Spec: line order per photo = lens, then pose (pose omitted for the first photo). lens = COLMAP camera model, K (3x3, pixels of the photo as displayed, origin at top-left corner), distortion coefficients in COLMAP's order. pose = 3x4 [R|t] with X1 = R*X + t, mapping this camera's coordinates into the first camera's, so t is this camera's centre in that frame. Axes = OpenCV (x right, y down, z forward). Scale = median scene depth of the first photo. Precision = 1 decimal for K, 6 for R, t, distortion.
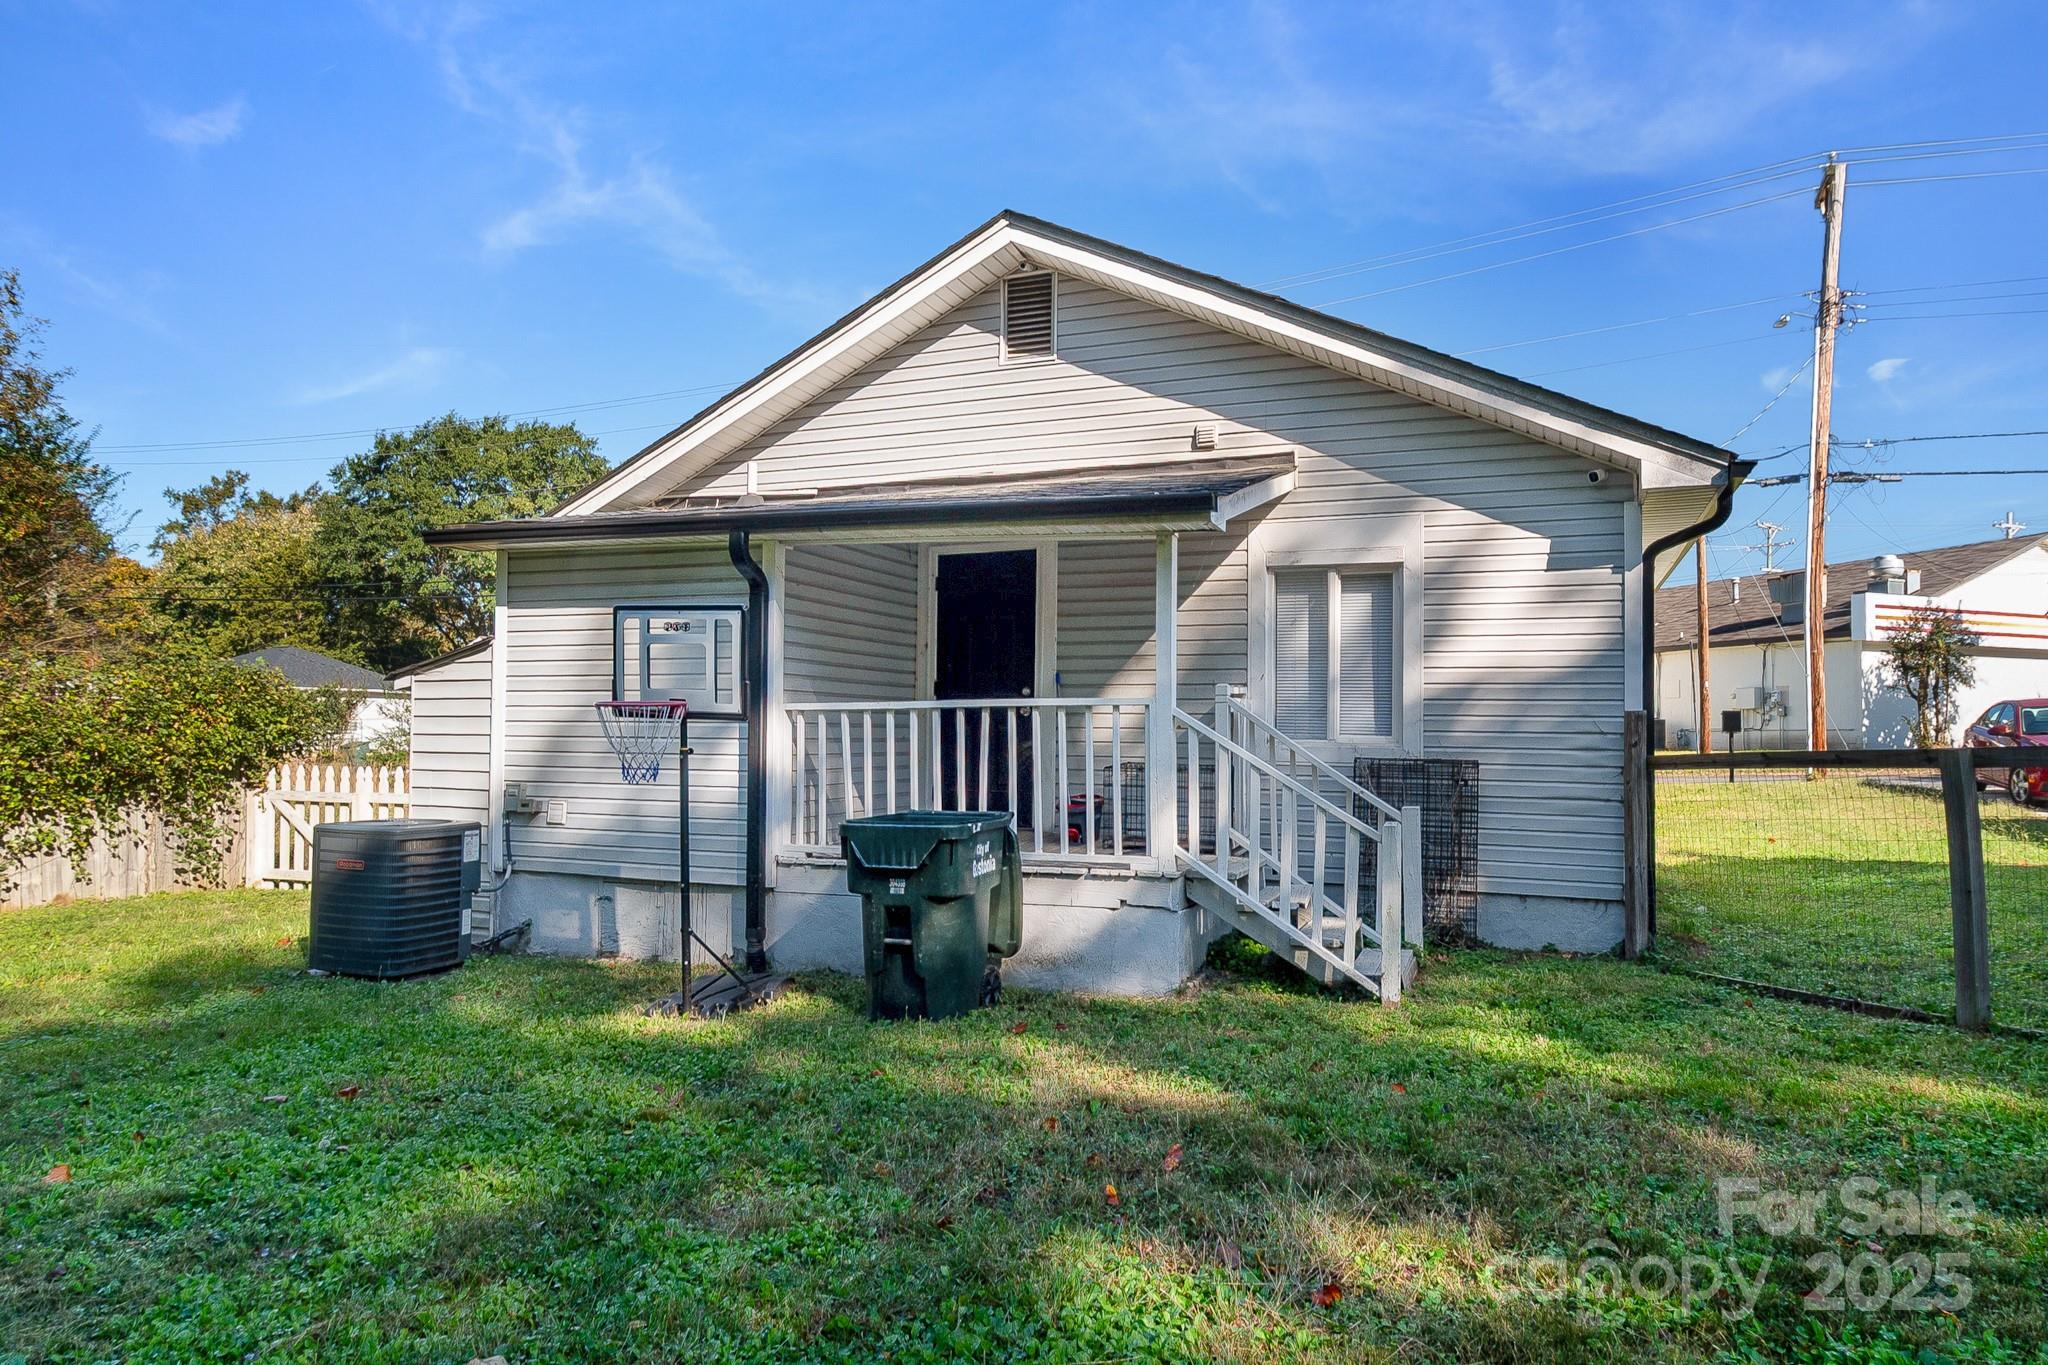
lens RADIAL K [[1166.4, 0, 1024.7], [0, 1166.4, 639.6], [0, 0, 1]] dist [0.002690, 0.000334]
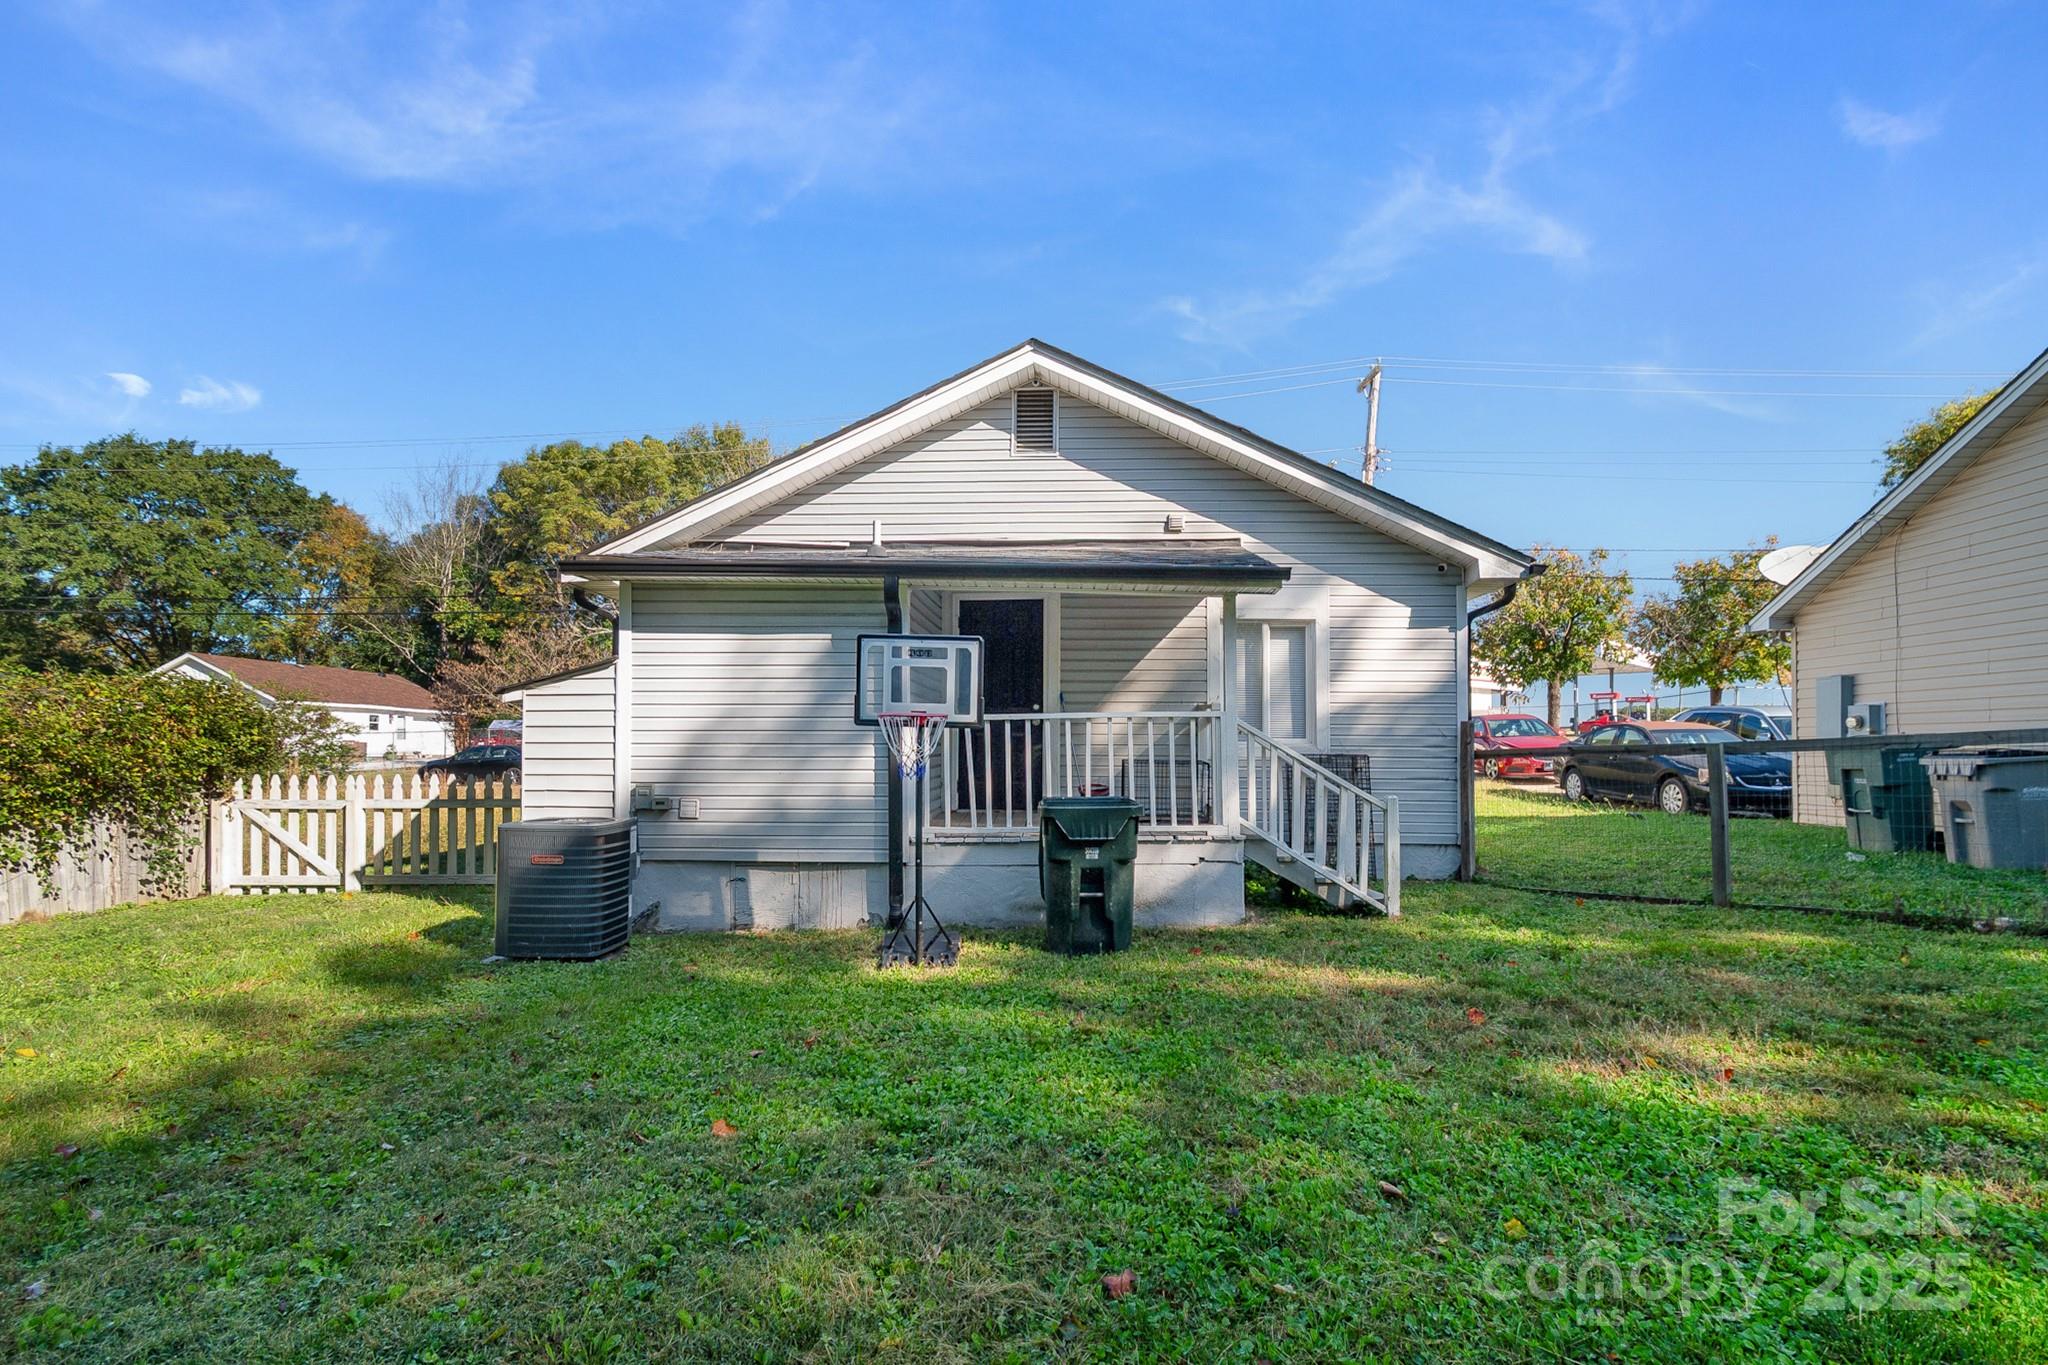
lens RADIAL K [[910.0, 0, 1024.6], [0, 910.0, 675.6], [0, 0, 1]] dist [-0.000208, -0.000276]
pose [[0.949534, 0.015649, 0.313274, -0.355150], [-0.018209, 0.999820, 0.005248, 0.004249], [-0.313136, -0.010688, 0.949648, 0.032674]]
